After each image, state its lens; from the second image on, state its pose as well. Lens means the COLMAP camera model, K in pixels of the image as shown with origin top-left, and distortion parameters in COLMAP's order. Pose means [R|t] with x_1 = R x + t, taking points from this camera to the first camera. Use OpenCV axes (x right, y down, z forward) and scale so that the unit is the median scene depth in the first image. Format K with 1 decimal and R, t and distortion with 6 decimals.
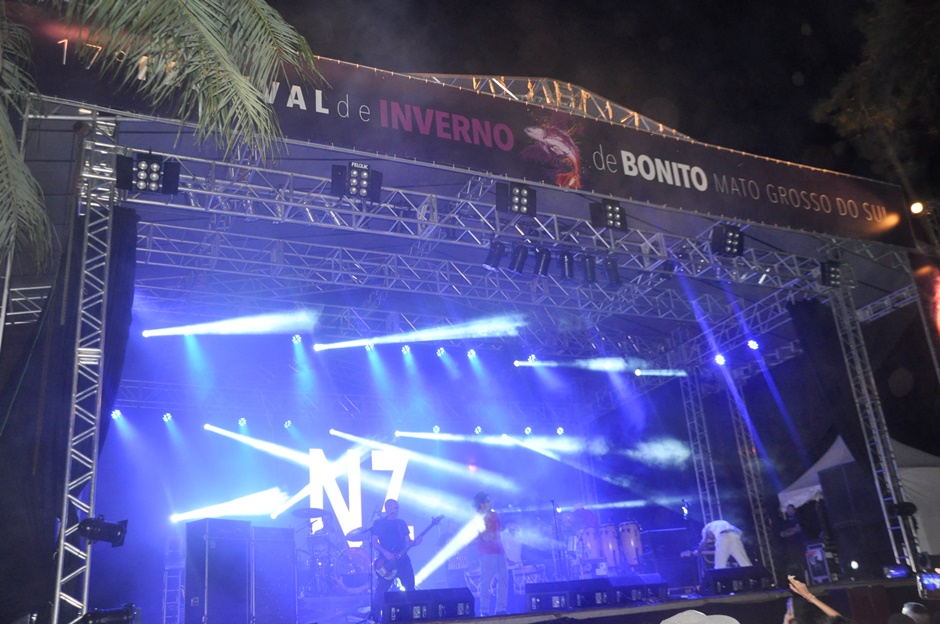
lens RADIAL K [[833.7, 0, 470.4], [0, 833.7, 313.2], [0, 0, 1]] dist [-0.065016, 0.062802]
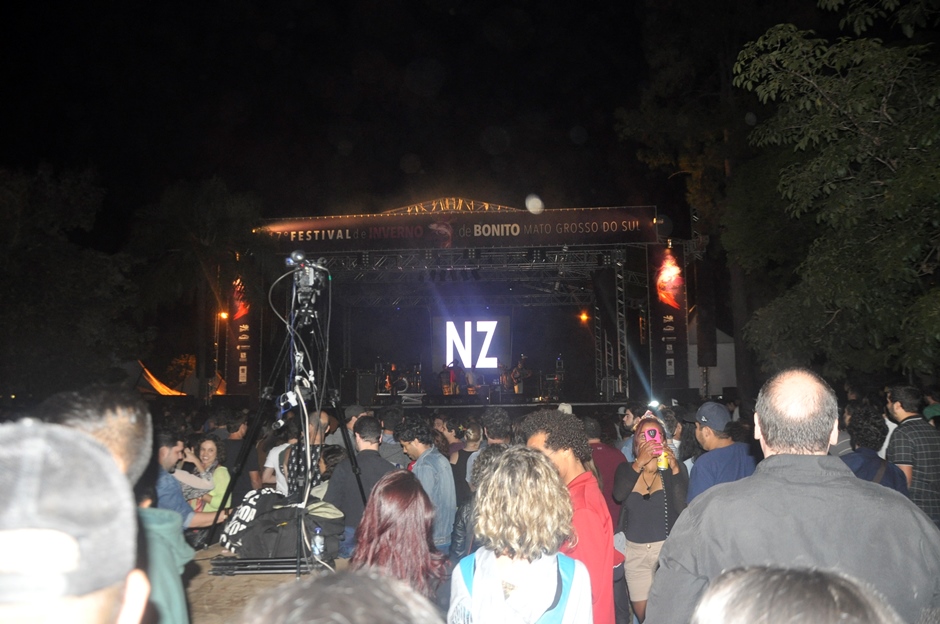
lens RADIAL K [[737.0, 0, 465.9], [0, 737.0, 318.6], [0, 0, 1]] dist [-0.145721, 0.078735]
pose [[0.860711, 0.012784, -0.508934, 1.248101], [0.121329, 0.965729, 0.229450, -0.425662], [0.494425, -0.259239, 0.829662, -0.848045]]
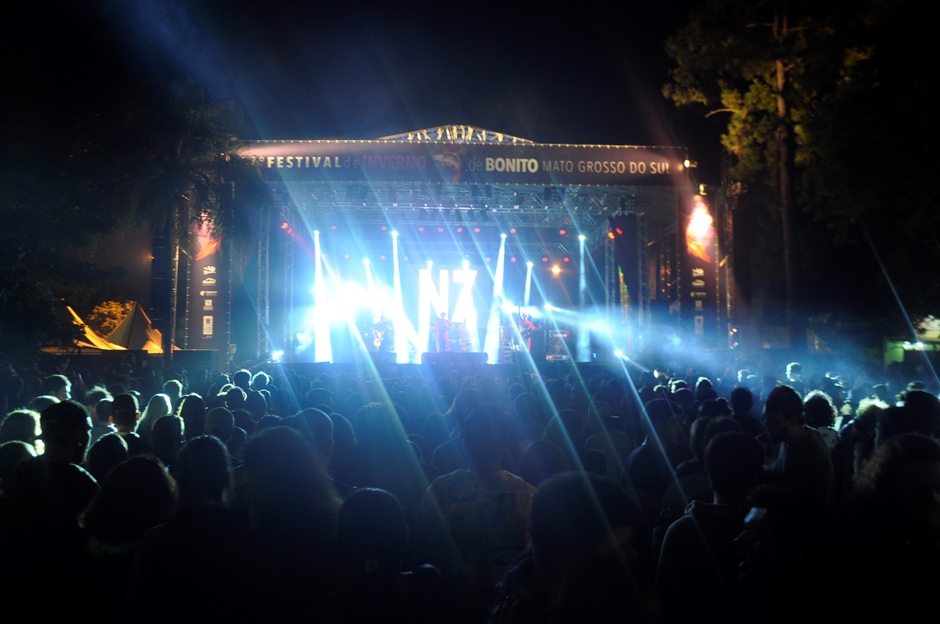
lens RADIAL K [[737.0, 0, 474.9], [0, 737.0, 317.0], [0, 0, 1]] dist [-0.145721, 0.078735]
pose [[0.924375, 0.059495, -0.376818, 0.874233], [0.061154, 0.951880, 0.300308, -0.370367], [0.376552, -0.300641, 0.876255, -0.746043]]
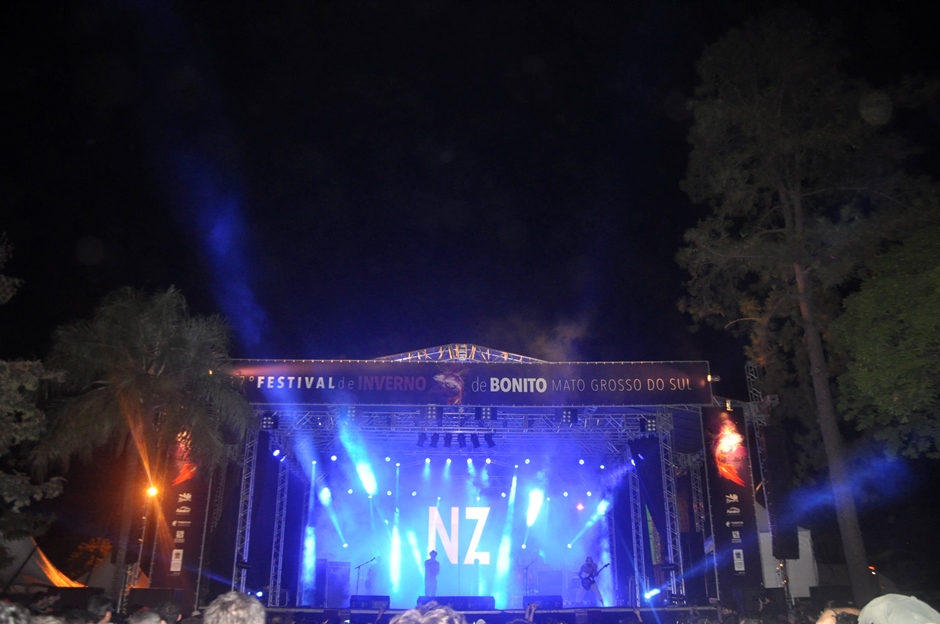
lens RADIAL K [[737.0, 0, 474.9], [0, 737.0, 312.9], [0, 0, 1]] dist [-0.145721, 0.078735]
pose [[0.907229, -0.084401, -0.412082, 0.870815], [0.076927, 0.996432, -0.034726, -0.290580], [0.413543, -0.000196, 0.910485, -0.582136]]
